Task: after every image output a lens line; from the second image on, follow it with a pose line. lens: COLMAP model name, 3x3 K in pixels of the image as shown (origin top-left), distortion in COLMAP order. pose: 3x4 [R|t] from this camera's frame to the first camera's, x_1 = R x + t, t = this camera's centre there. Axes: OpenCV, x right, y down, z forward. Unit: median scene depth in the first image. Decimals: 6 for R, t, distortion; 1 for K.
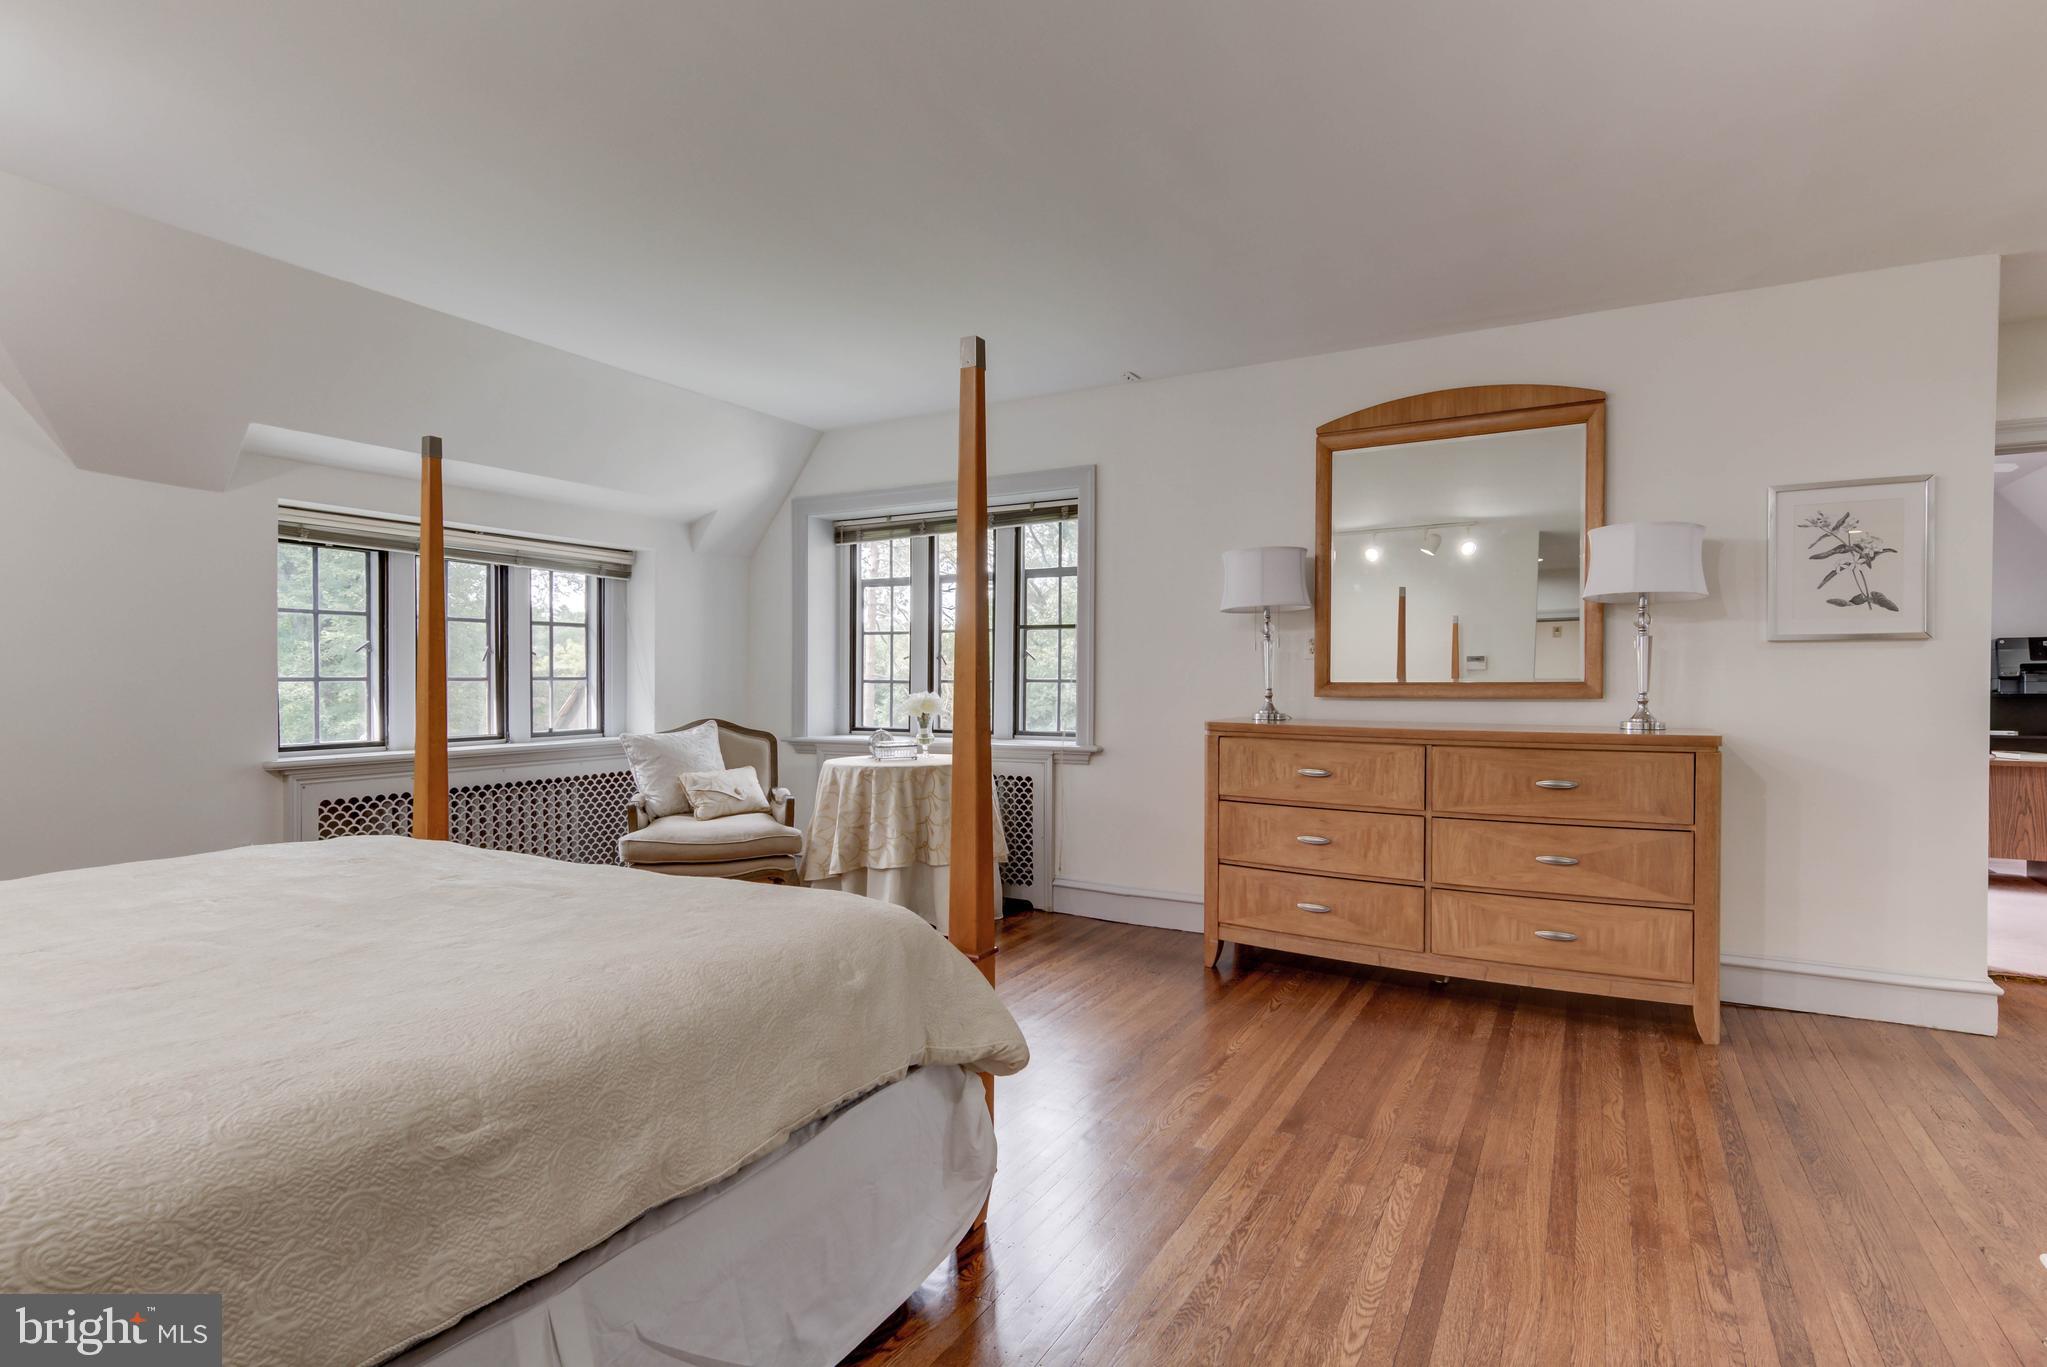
lens RADIAL K [[1042.6, 0, 1023.5], [0, 1042.6, 683.5], [0, 0, 1]] dist [0.021057, -0.000706]
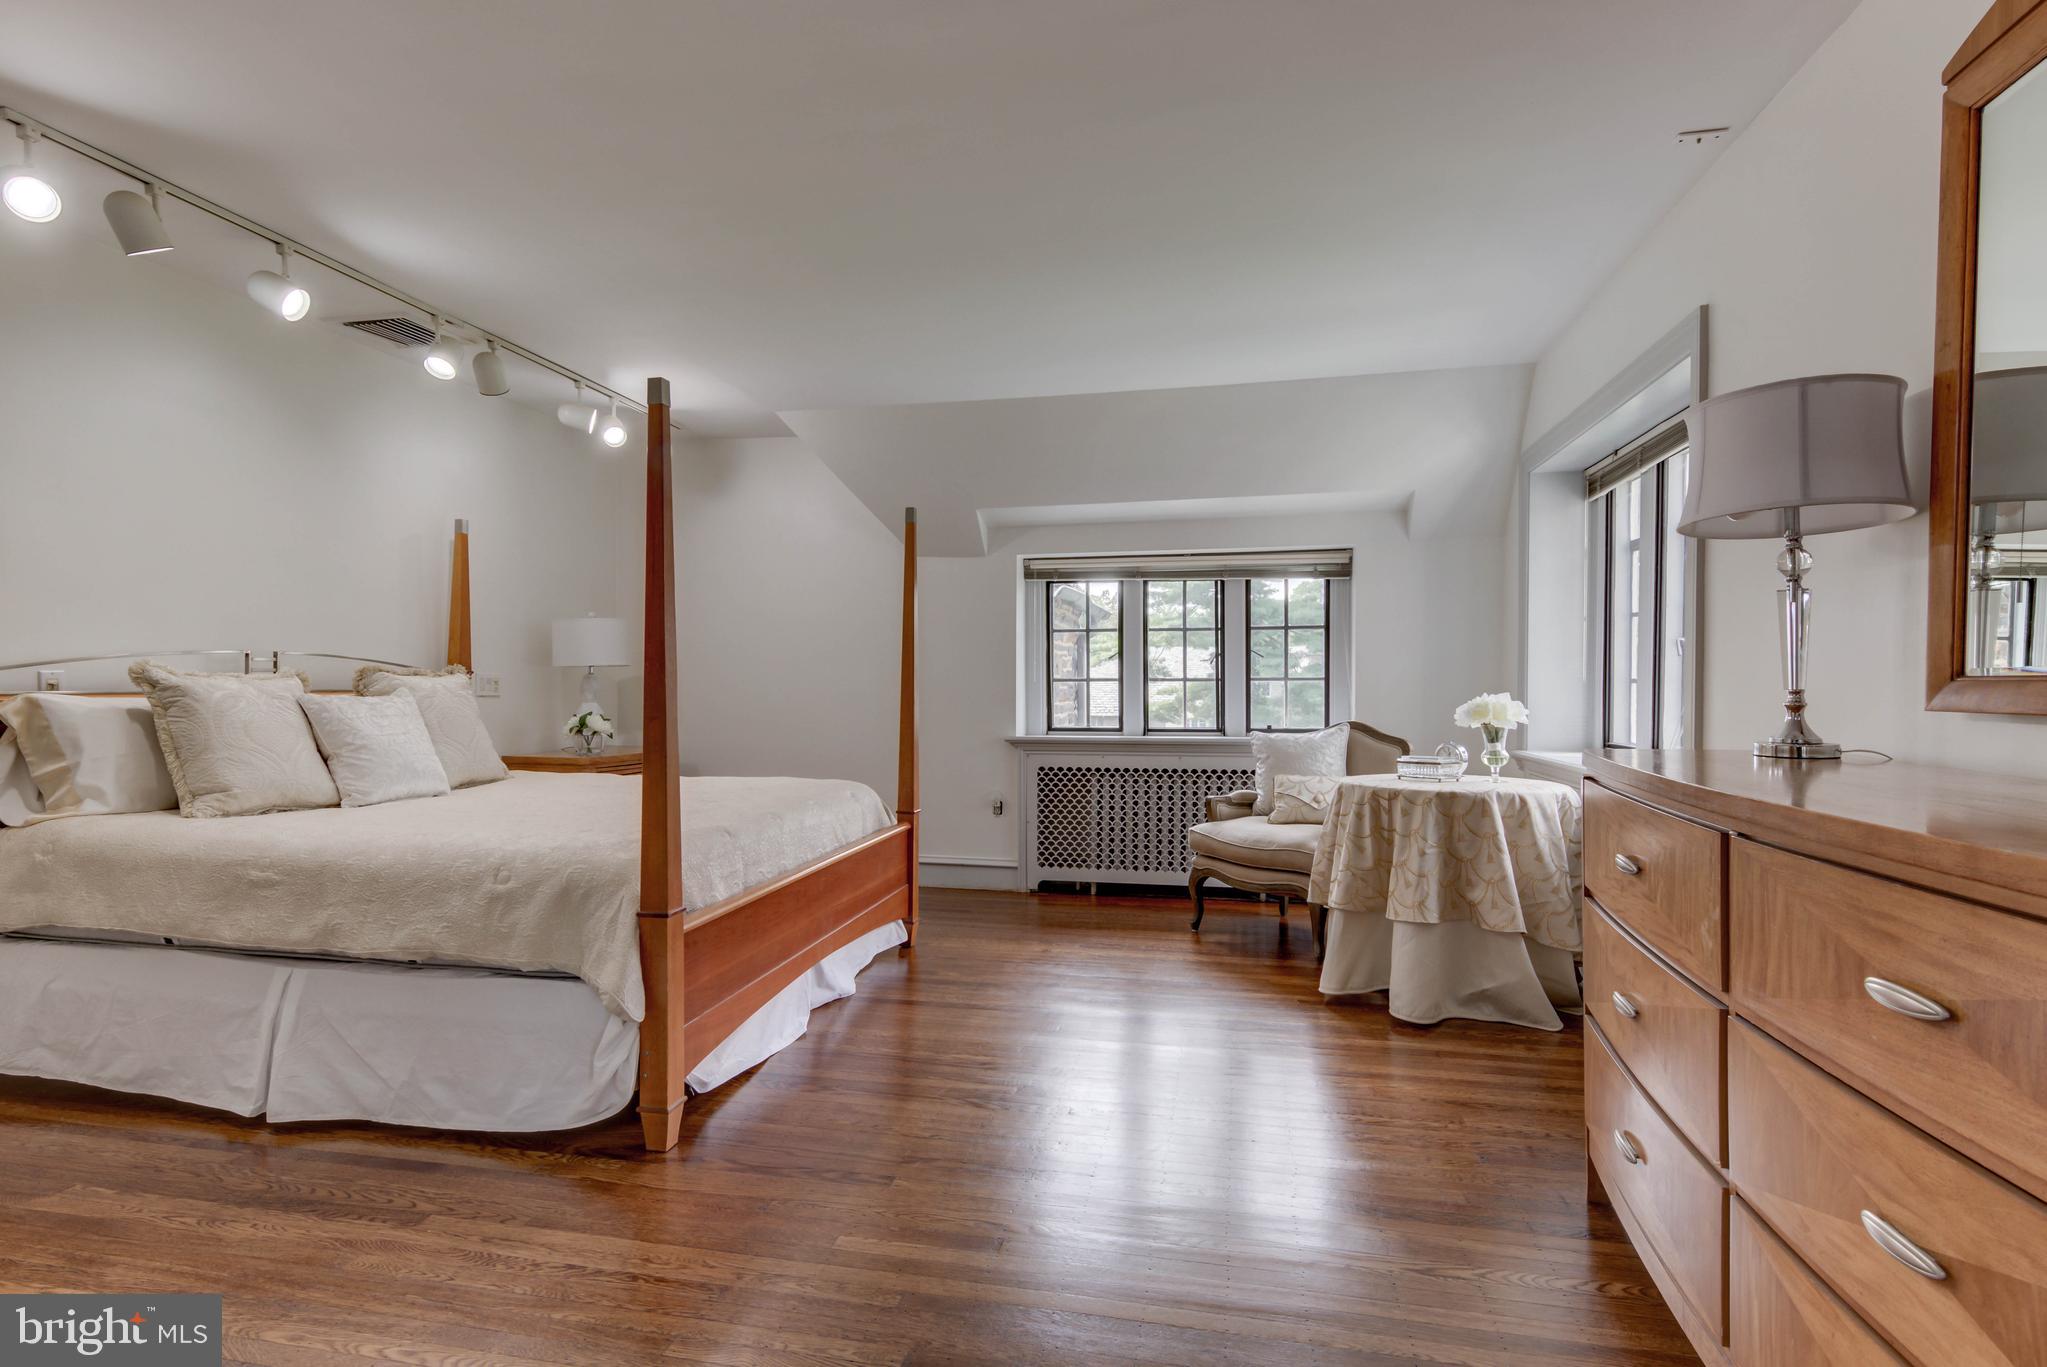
lens RADIAL K [[1042.6, 0, 1023.5], [0, 1042.6, 683.5], [0, 0, 1]] dist [0.021057, -0.000706]
pose [[0.285884, -0.000985, -0.958264, 0.577901], [-0.003689, 0.999991, -0.002129, 0.003792], [0.958257, 0.004144, 0.285878, 0.520446]]
